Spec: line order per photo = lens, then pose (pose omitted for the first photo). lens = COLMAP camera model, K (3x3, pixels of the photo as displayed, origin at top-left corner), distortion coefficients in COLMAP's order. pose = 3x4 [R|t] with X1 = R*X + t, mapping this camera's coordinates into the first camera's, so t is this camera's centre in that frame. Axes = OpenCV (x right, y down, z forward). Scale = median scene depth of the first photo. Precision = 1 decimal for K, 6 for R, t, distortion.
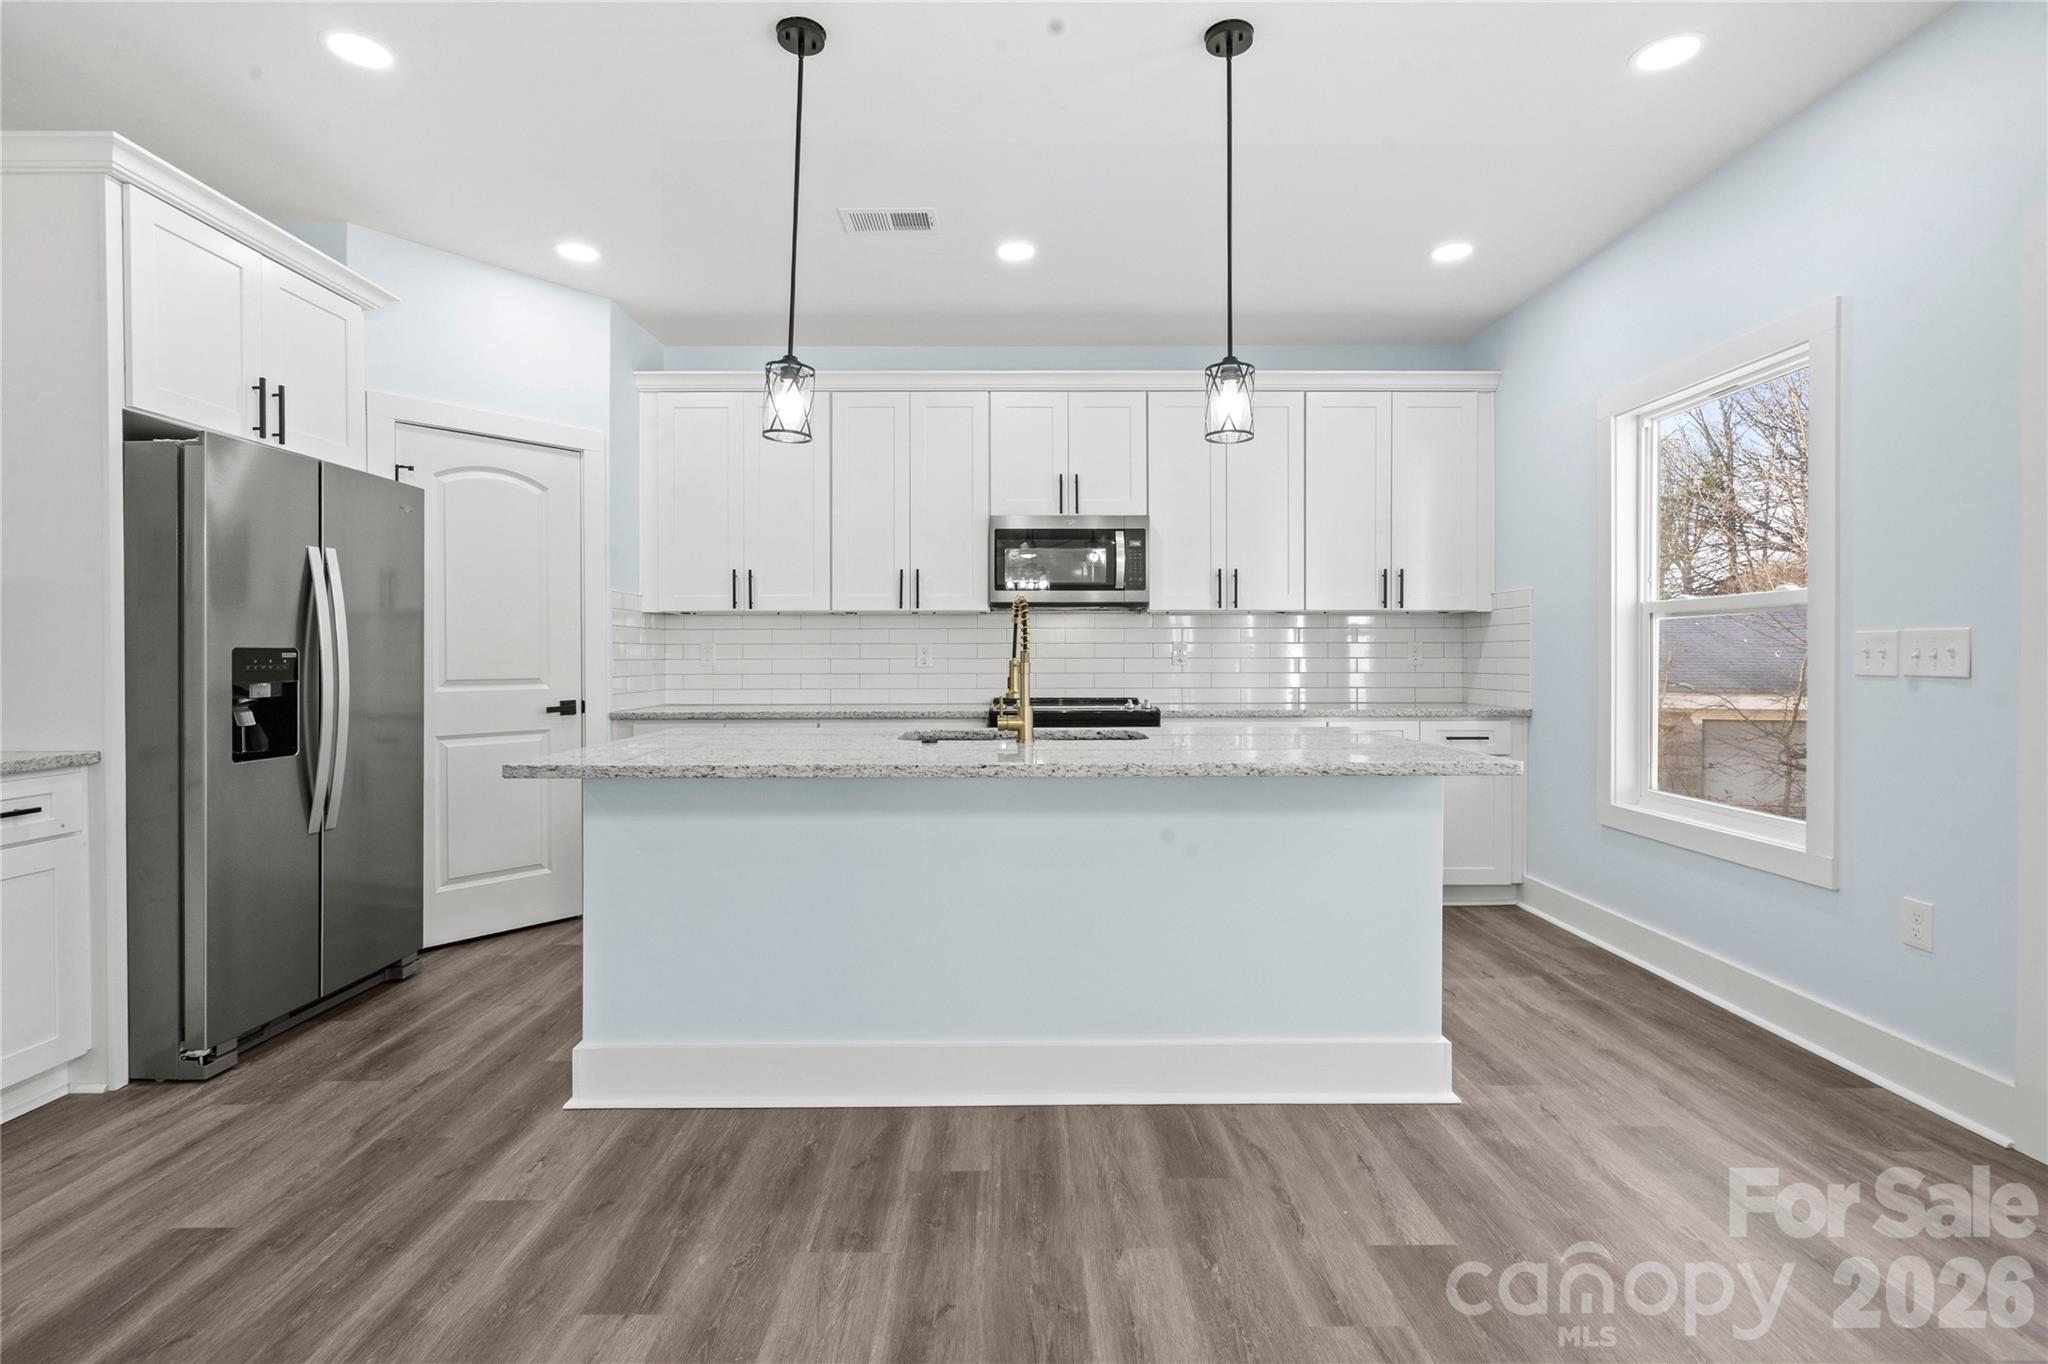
lens RADIAL K [[950.3, 0, 1020.4], [0, 950.3, 667.9], [0, 0, 1]] dist [-0.000692, 0.000394]
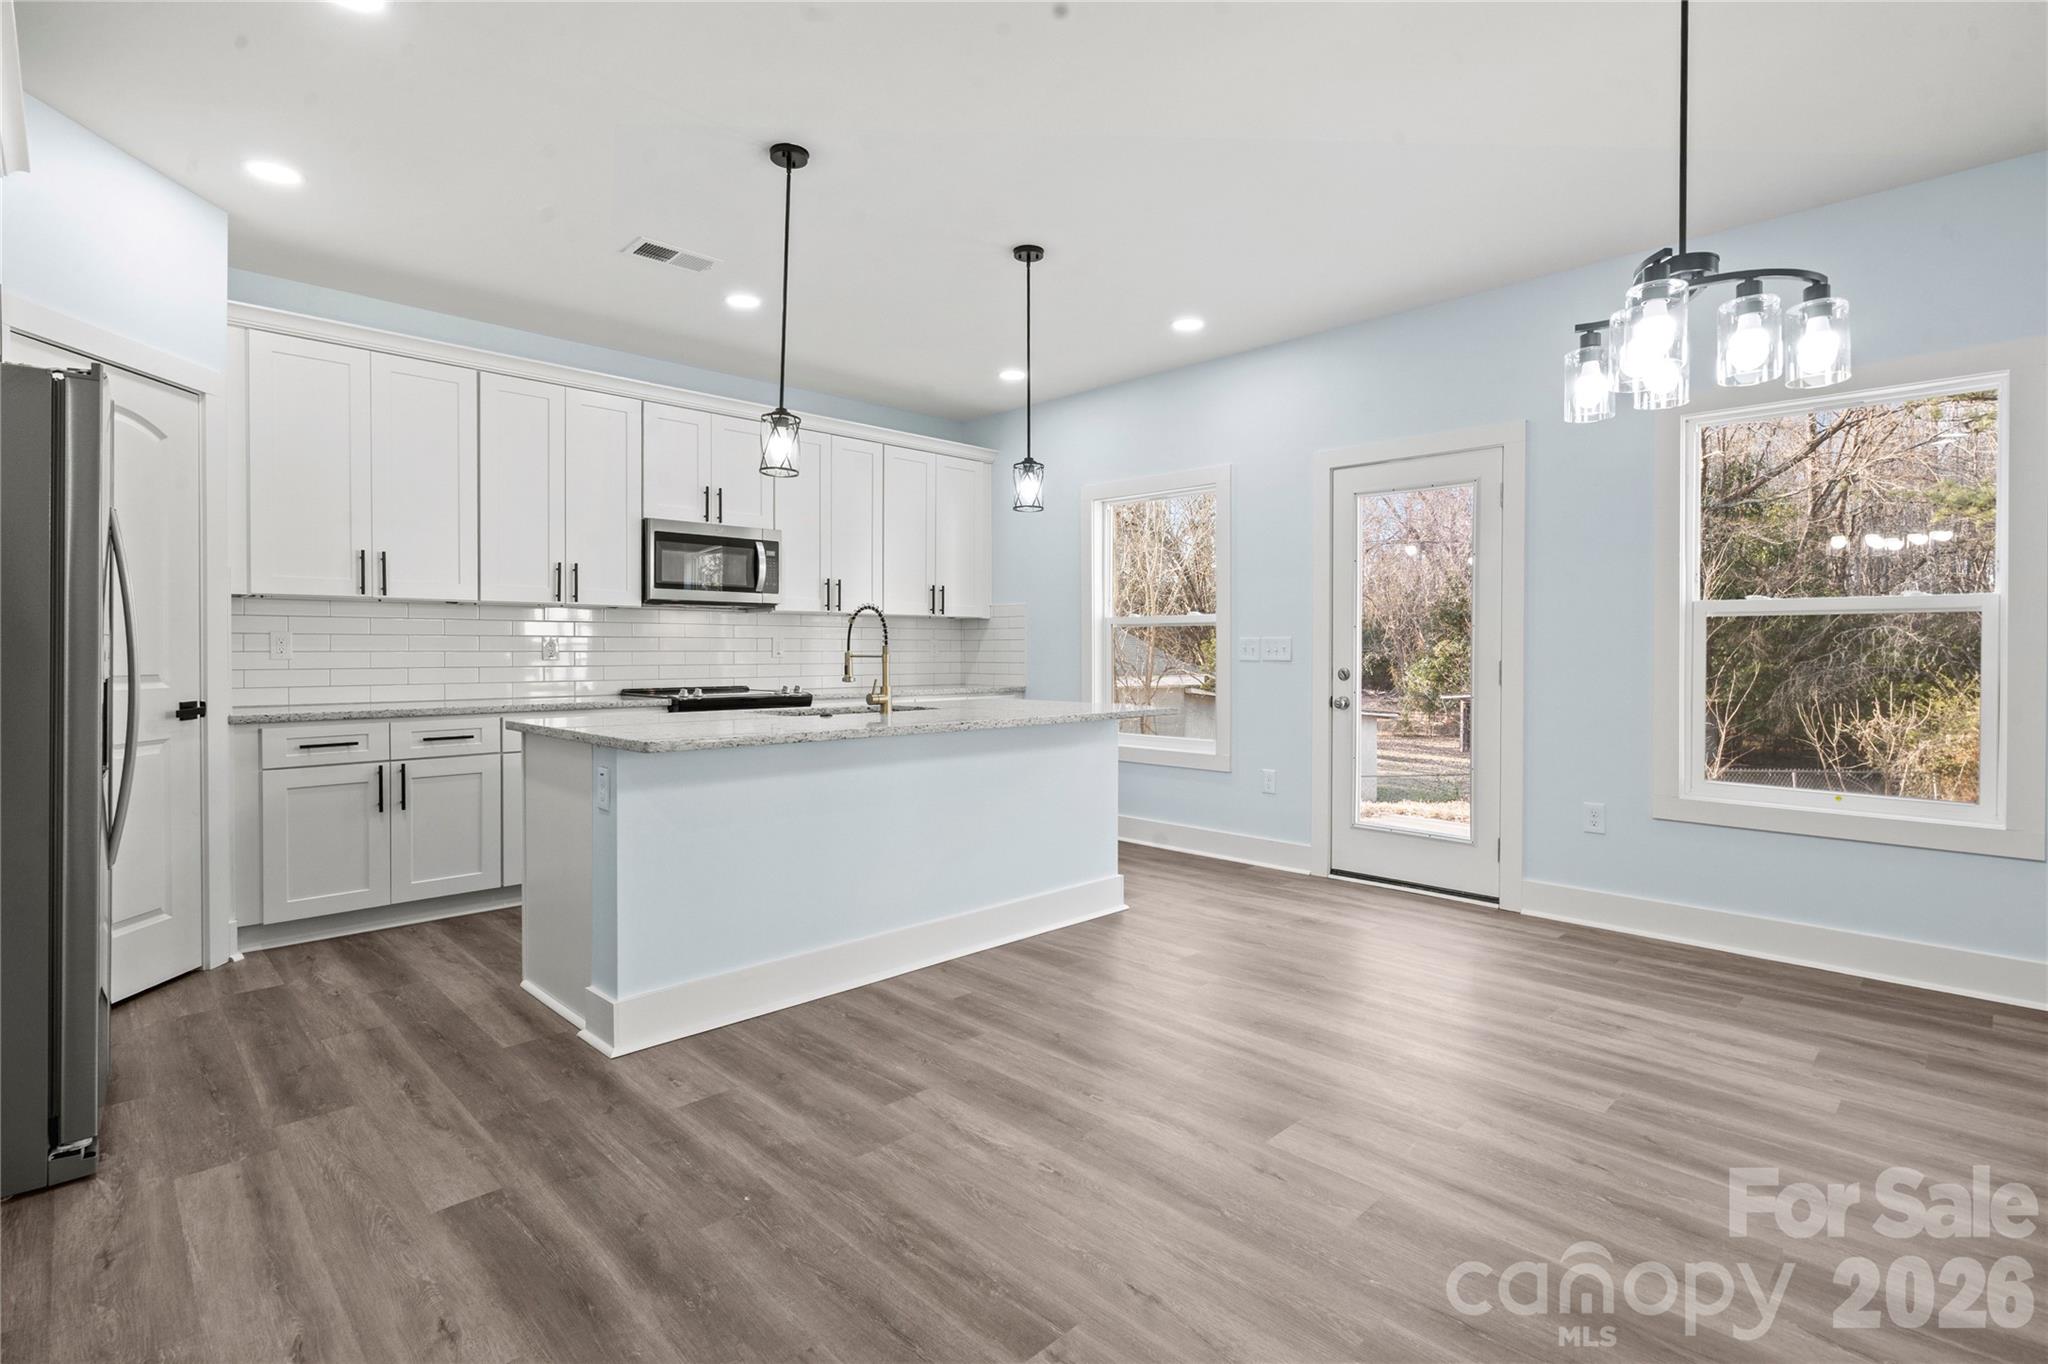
lens RADIAL K [[967.9, 0, 1017.6], [0, 967.9, 664.5], [0, 0, 1]] dist [-0.000153, 0.000361]
pose [[0.723915, -0.007473, 0.689849, -0.747199], [0.006092, 0.999972, 0.004439, 0.004262], [-0.689863, 0.000990, 0.723940, -0.113199]]
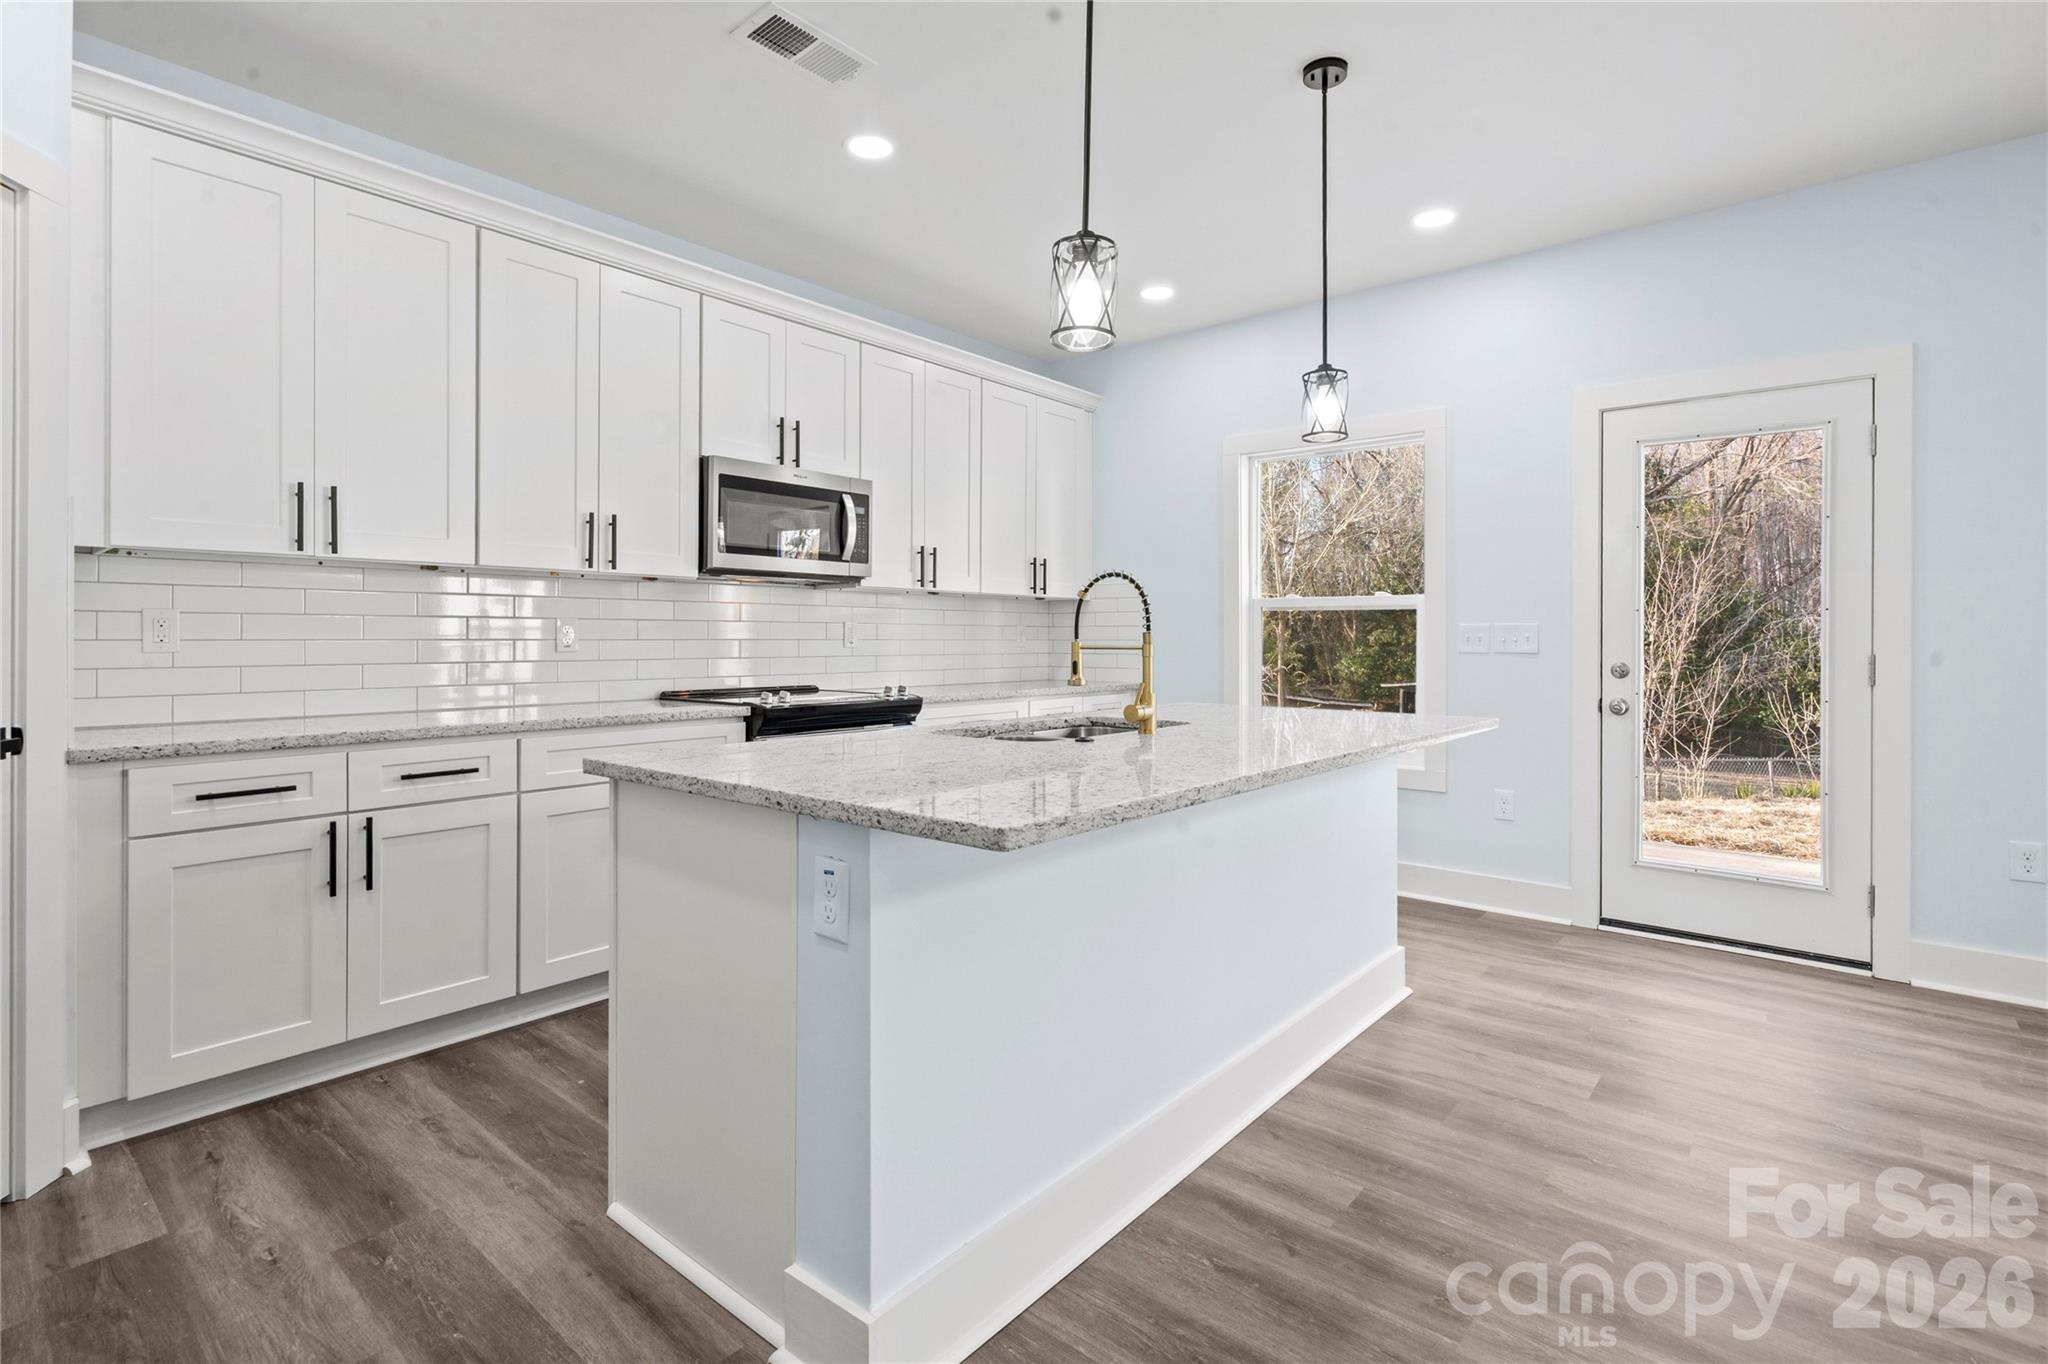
lens RADIAL K [[962.6, 0, 1038.5], [0, 962.6, 641.9], [0, 0, 1]] dist [0.000802, -0.000451]
pose [[0.652718, 0.001349, 0.757599, -0.696553], [0.004879, 0.999970, -0.005984, -0.003289], [-0.757585, 0.007603, 0.652692, 0.447593]]
